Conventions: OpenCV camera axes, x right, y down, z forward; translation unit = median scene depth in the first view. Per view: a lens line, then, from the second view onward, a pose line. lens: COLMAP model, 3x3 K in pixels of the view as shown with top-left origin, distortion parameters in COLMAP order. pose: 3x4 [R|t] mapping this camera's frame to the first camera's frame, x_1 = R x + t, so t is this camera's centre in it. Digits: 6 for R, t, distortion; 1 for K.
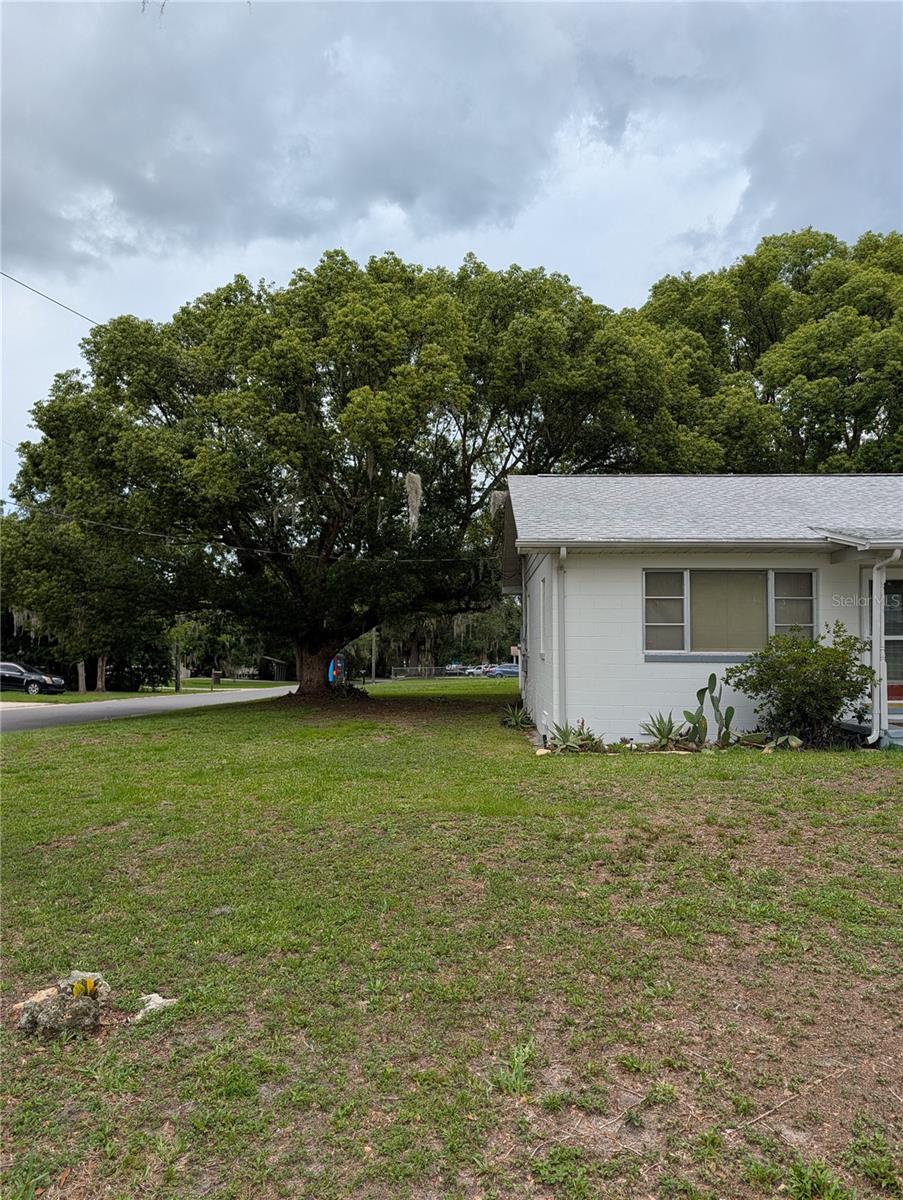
lens RADIAL K [[857.1, 0, 456.4], [0, 857.1, 601.6], [0, 0, 1]] dist [0.023843, -0.020793]
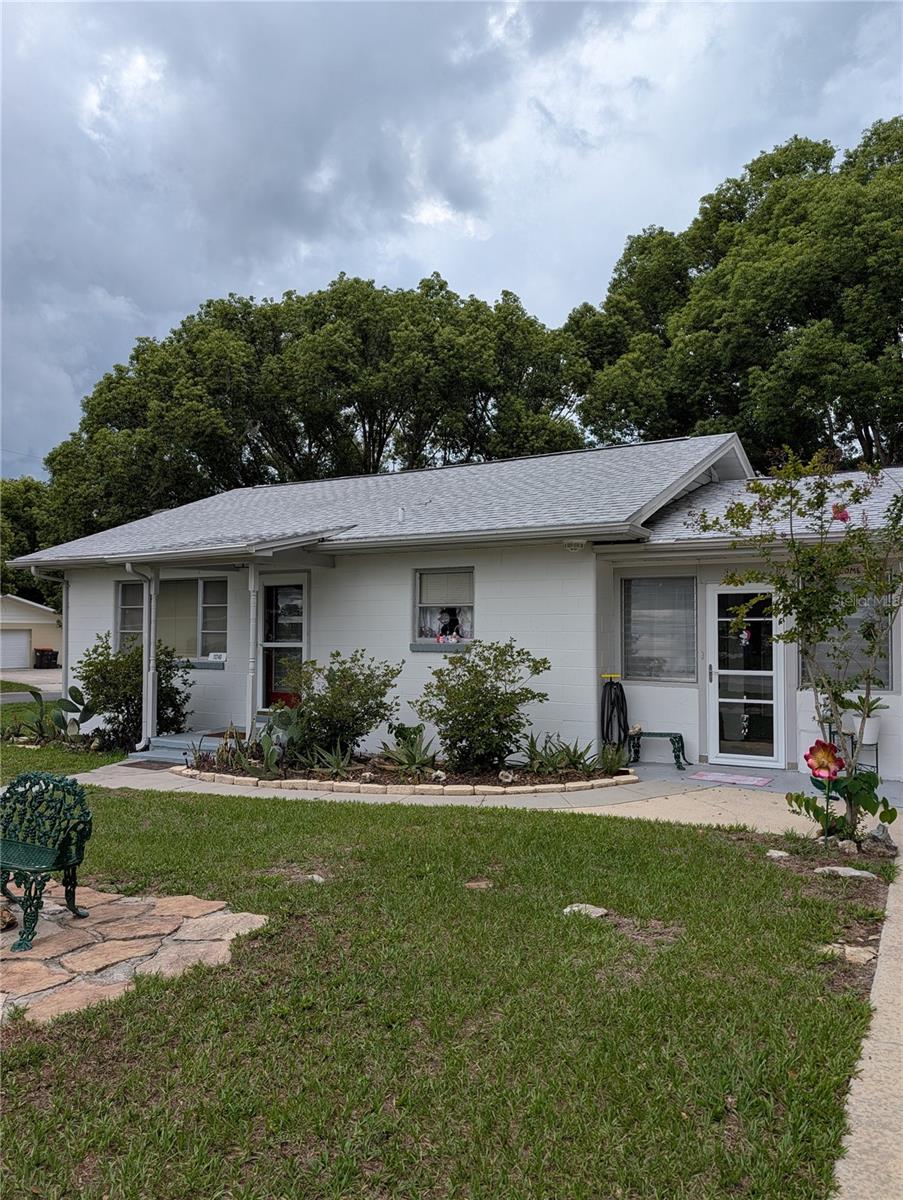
lens RADIAL K [[857.1, 0, 456.4], [0, 857.1, 601.6], [0, 0, 1]] dist [0.023843, -0.020793]
pose [[0.876440, -0.018541, -0.481154, 1.130800], [0.027263, 0.999566, 0.011143, -0.012635], [0.480738, -0.022884, 0.876565, 0.240694]]
